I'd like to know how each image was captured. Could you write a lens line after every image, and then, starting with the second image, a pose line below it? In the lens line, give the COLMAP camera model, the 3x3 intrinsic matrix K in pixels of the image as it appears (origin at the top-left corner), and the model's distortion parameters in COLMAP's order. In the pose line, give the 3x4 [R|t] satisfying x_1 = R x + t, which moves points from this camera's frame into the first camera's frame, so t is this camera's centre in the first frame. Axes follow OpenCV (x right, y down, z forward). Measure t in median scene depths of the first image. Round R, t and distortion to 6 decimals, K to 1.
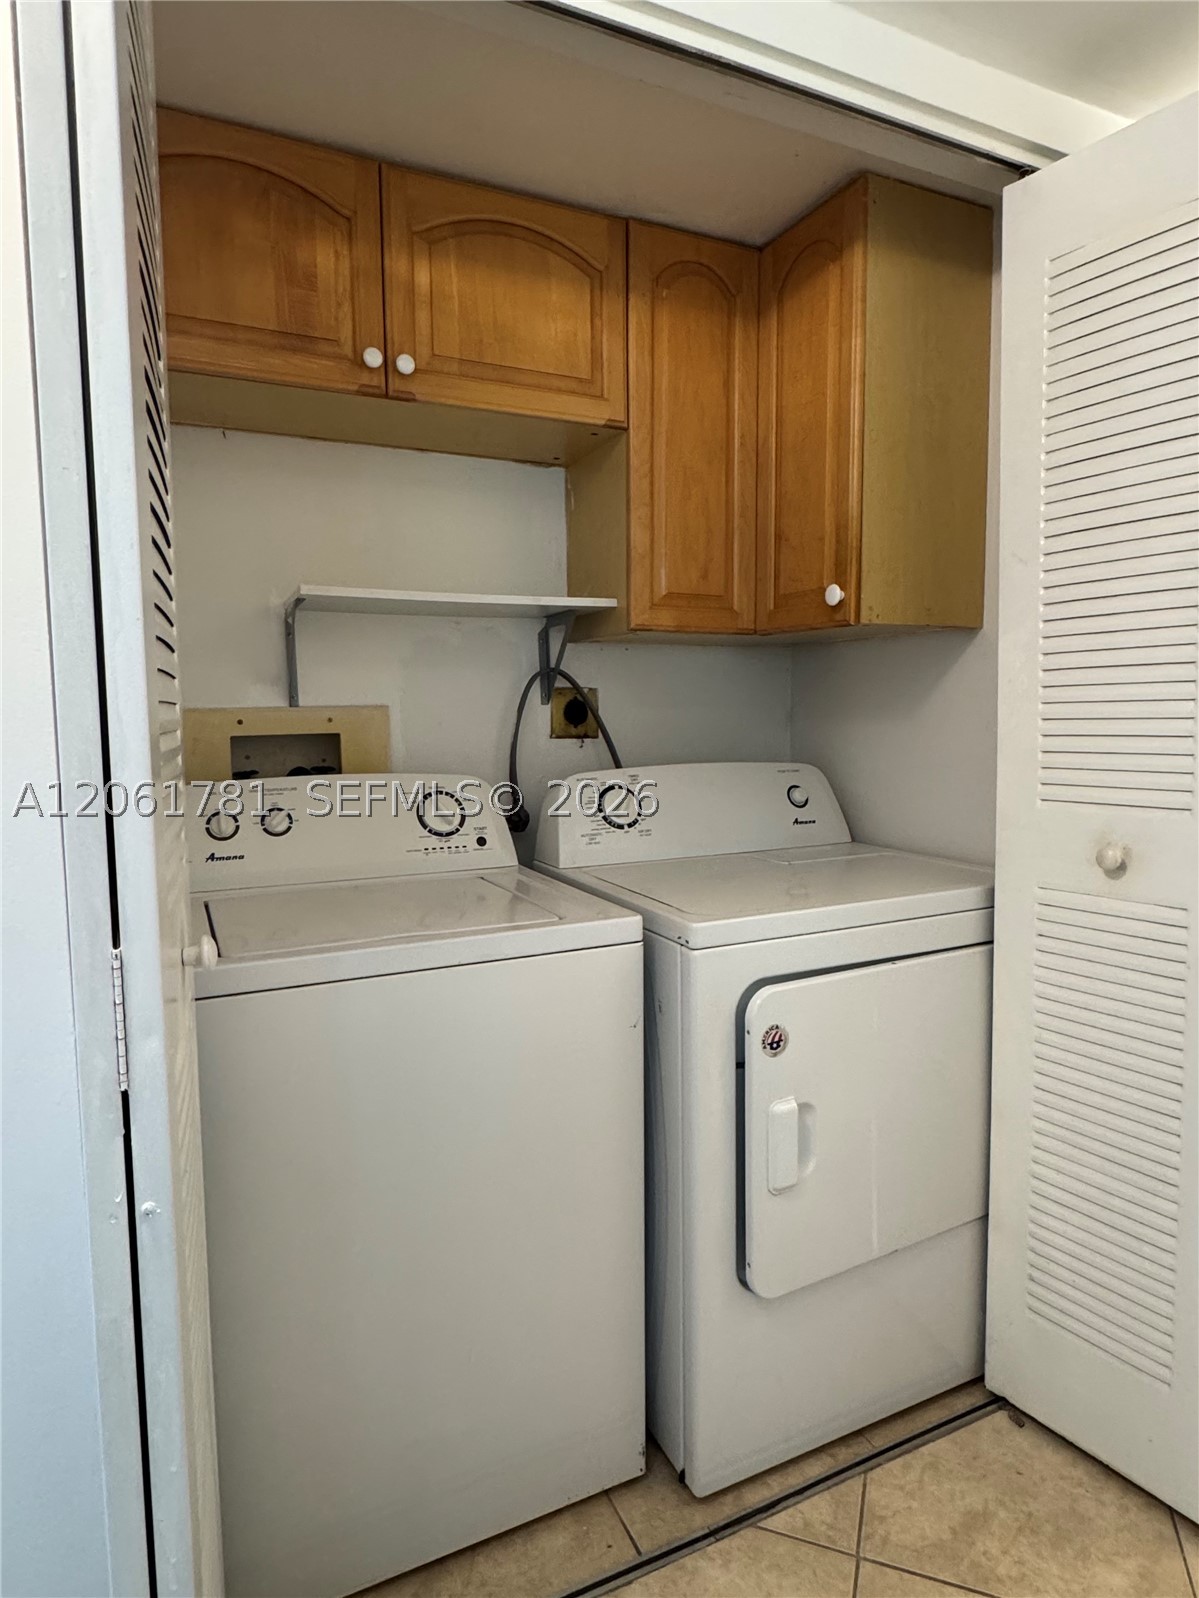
lens RADIAL K [[858.4, 0, 599.5], [0, 858.4, 799.0], [0, 0, 1]] dist [0.000168, 0.000140]
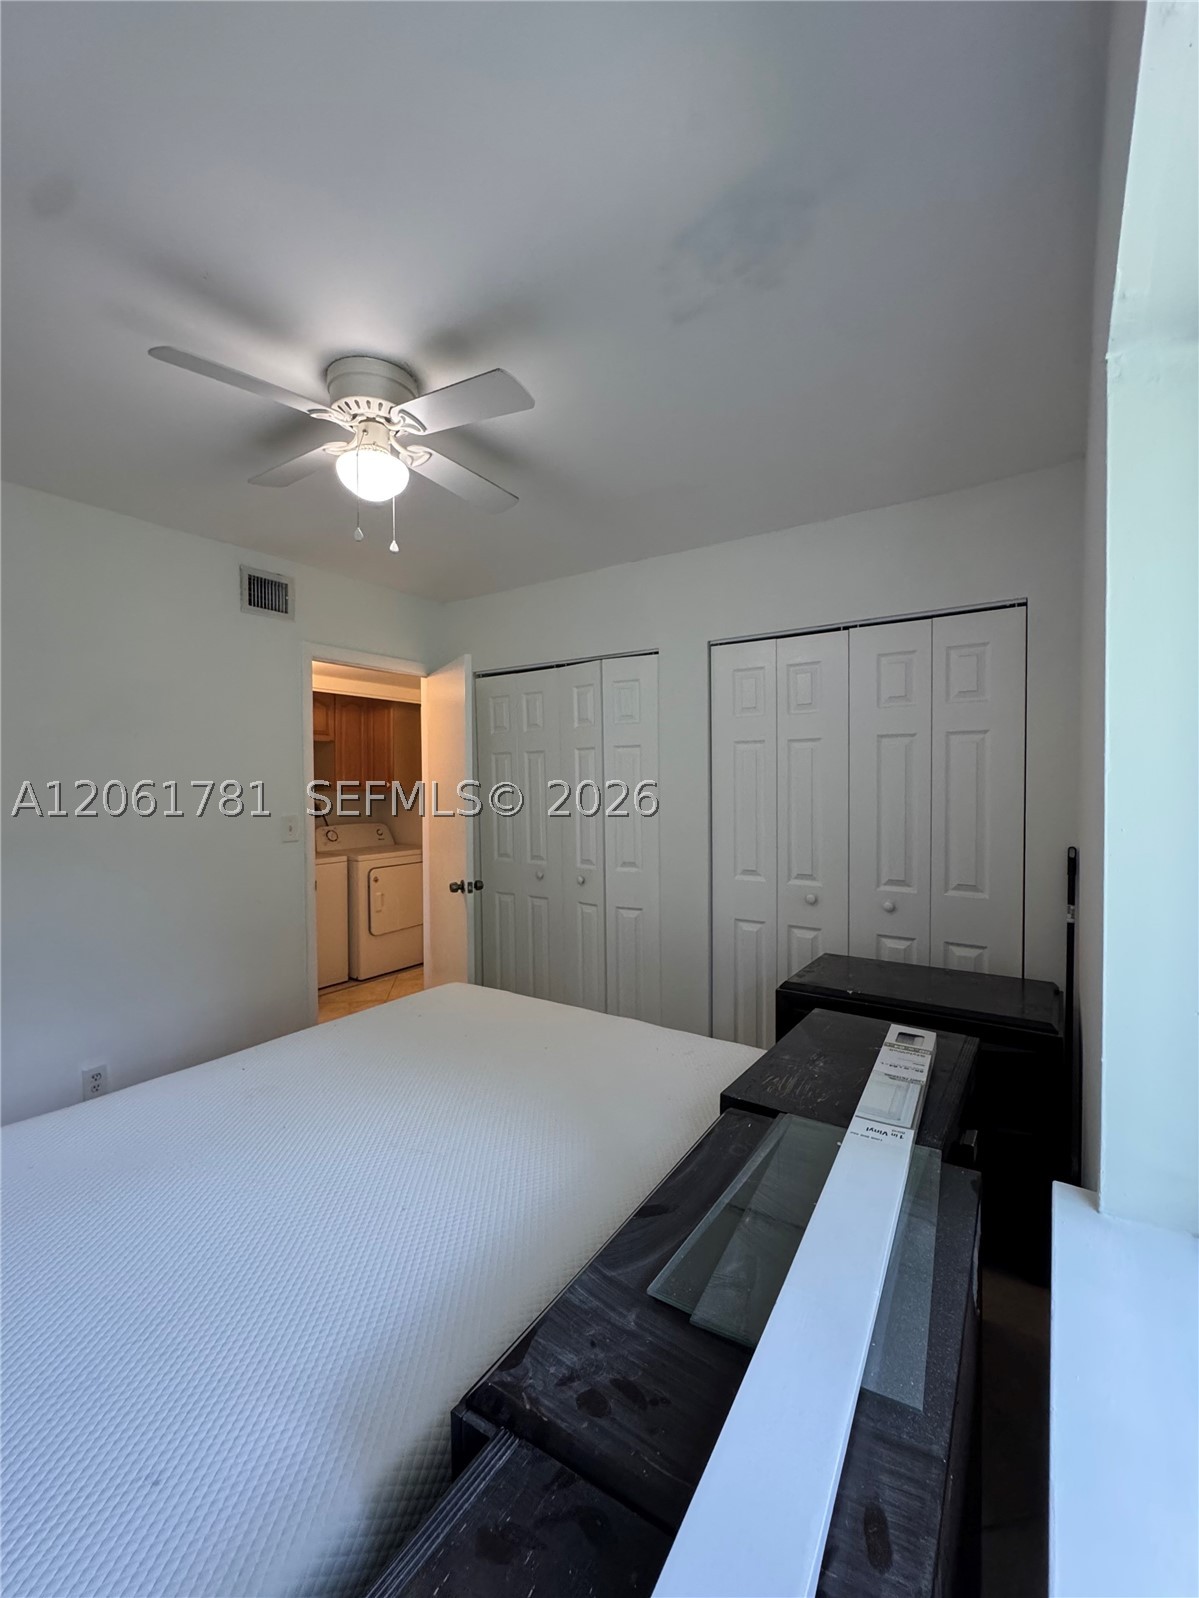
lens RADIAL K [[689.6, 0, 599.5], [0, 689.6, 799.0], [0, 0, 1]] dist [-0.002843, -0.000610]
pose [[0.859918, -0.002565, 0.510426, -0.680119], [0.035857, 0.997820, -0.055395, 0.074929], [-0.509171, 0.065938, 0.858136, -2.946739]]
